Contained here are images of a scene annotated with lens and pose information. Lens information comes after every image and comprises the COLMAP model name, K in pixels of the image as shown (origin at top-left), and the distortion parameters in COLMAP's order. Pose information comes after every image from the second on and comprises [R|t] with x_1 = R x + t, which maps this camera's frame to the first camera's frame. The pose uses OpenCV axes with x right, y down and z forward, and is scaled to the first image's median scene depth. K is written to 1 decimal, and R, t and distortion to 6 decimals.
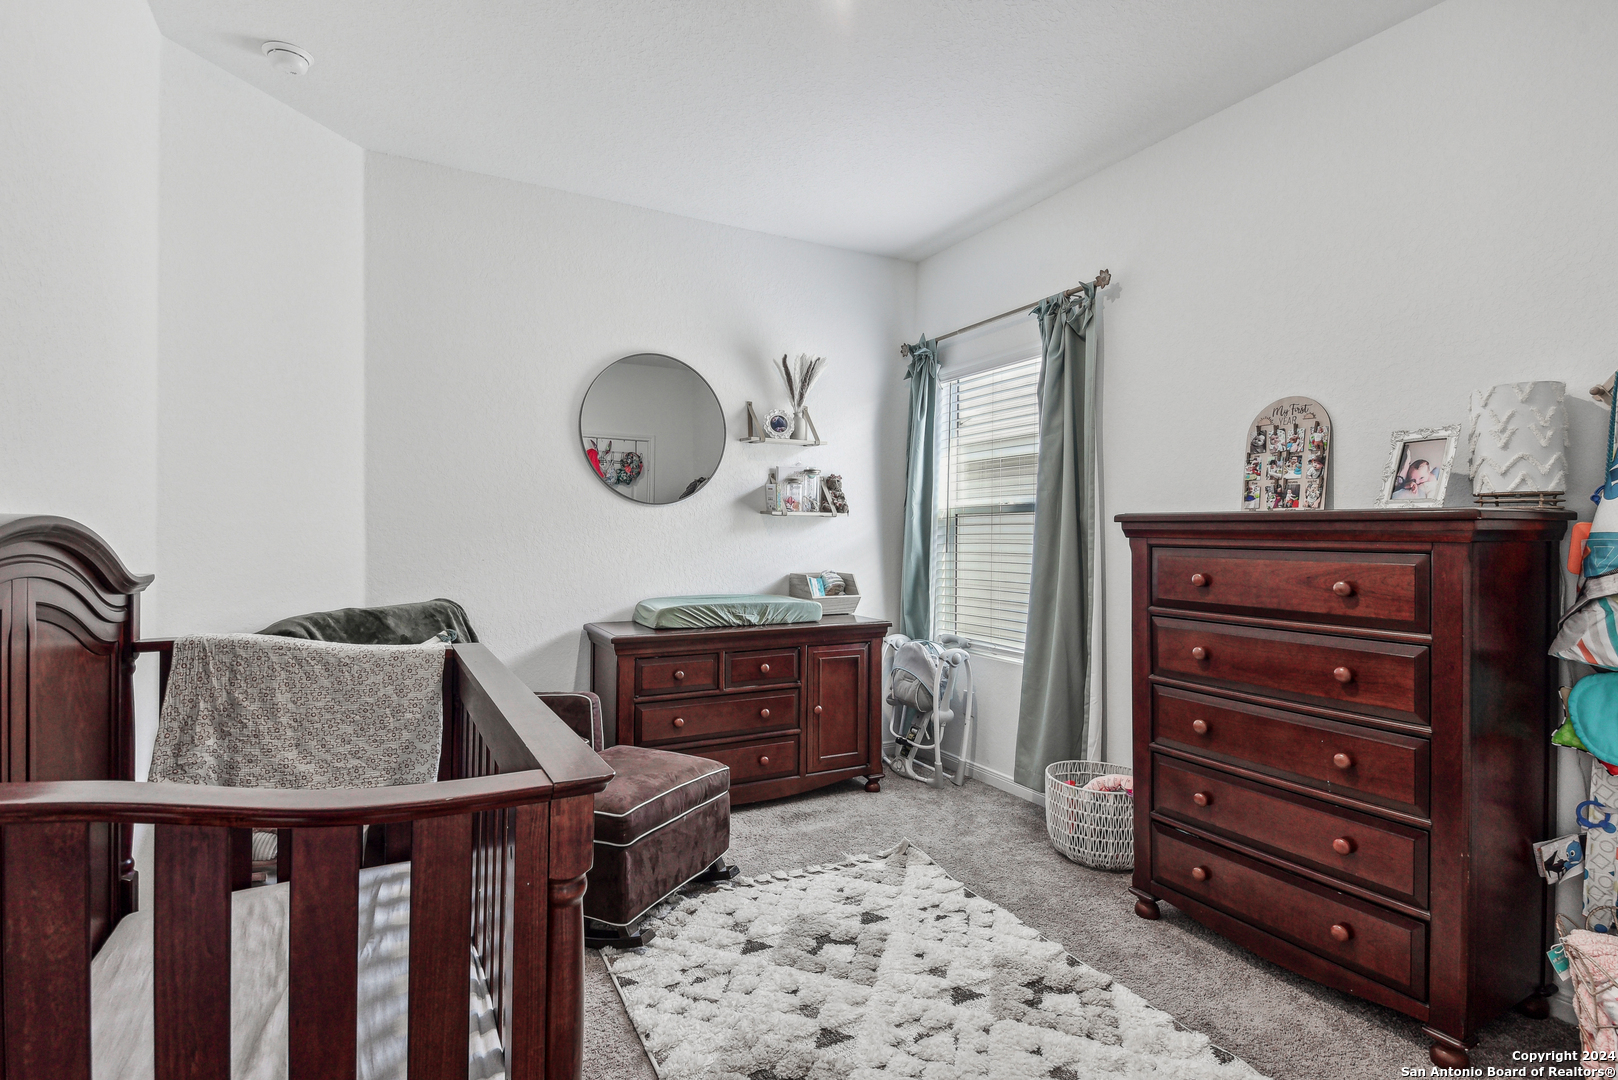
lens RADIAL K [[786.5, 0, 804.9], [0, 786.5, 529.4], [0, 0, 1]] dist [0.031447, 0.000400]
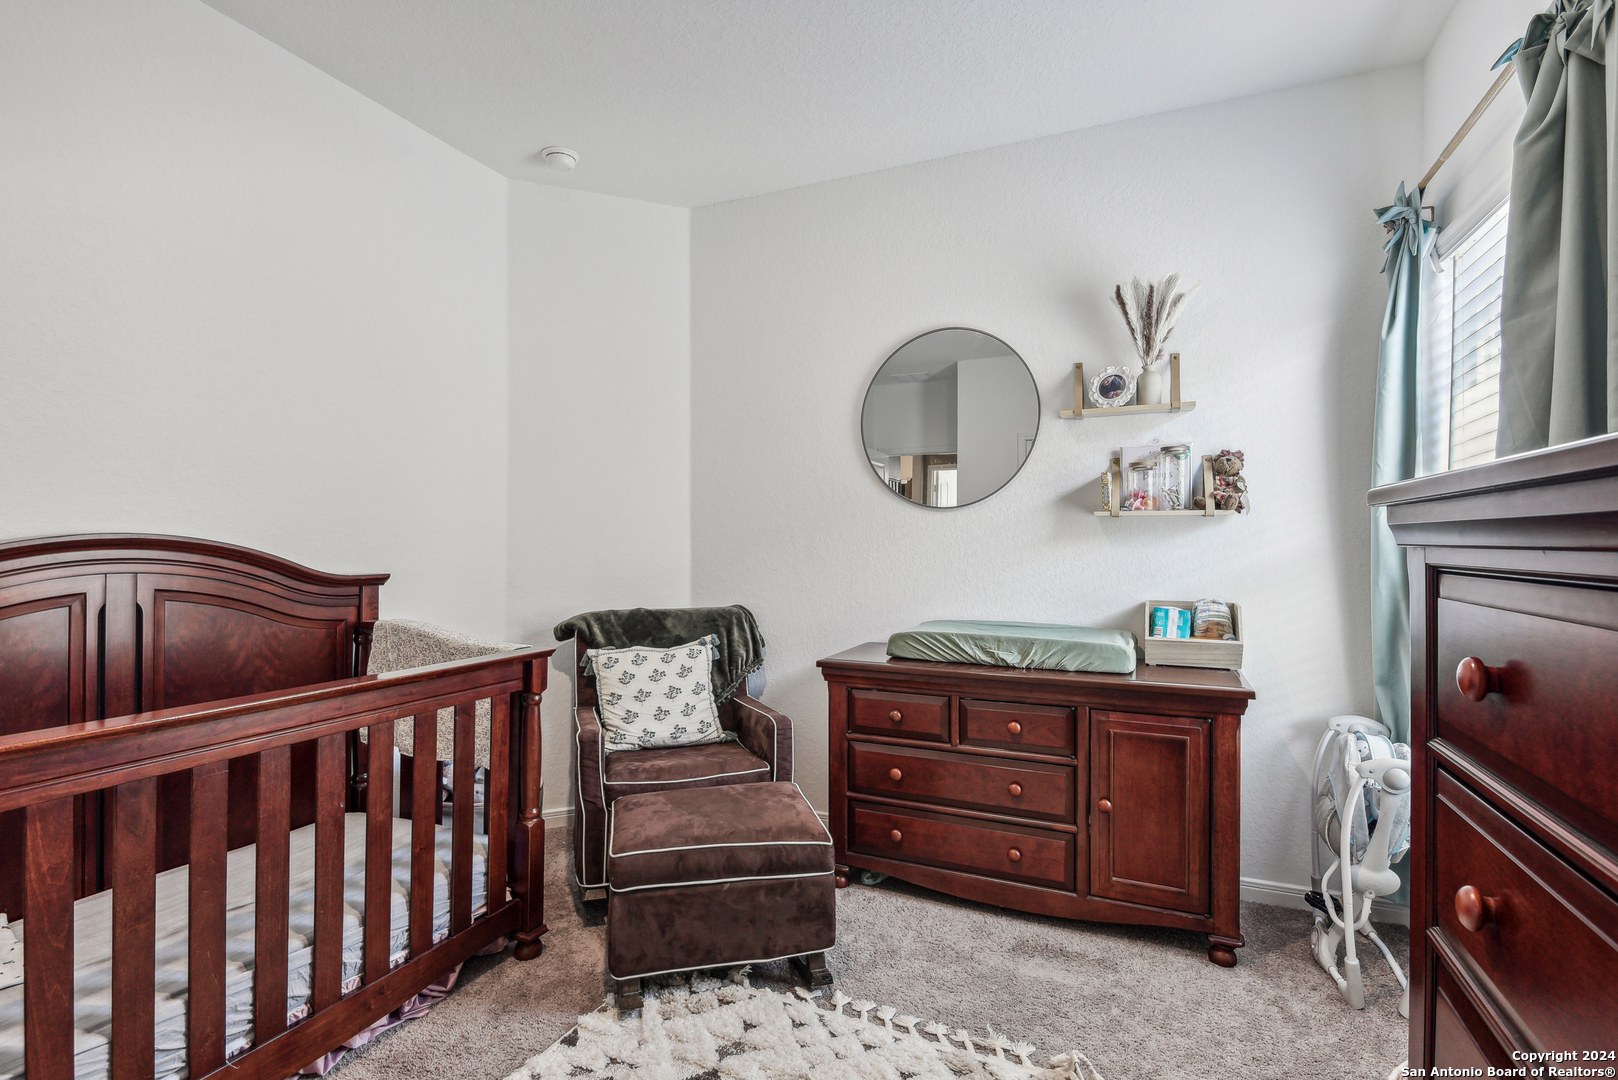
lens RADIAL K [[779.1, 0, 803.6], [0, 779.1, 541.2], [0, 0, 1]] dist [0.025454, -0.014993]
pose [[0.624350, -0.002170, -0.781142, 0.378838], [0.007543, 0.999966, 0.003251, -0.000314], [0.781108, -0.007922, 0.624345, 0.383824]]
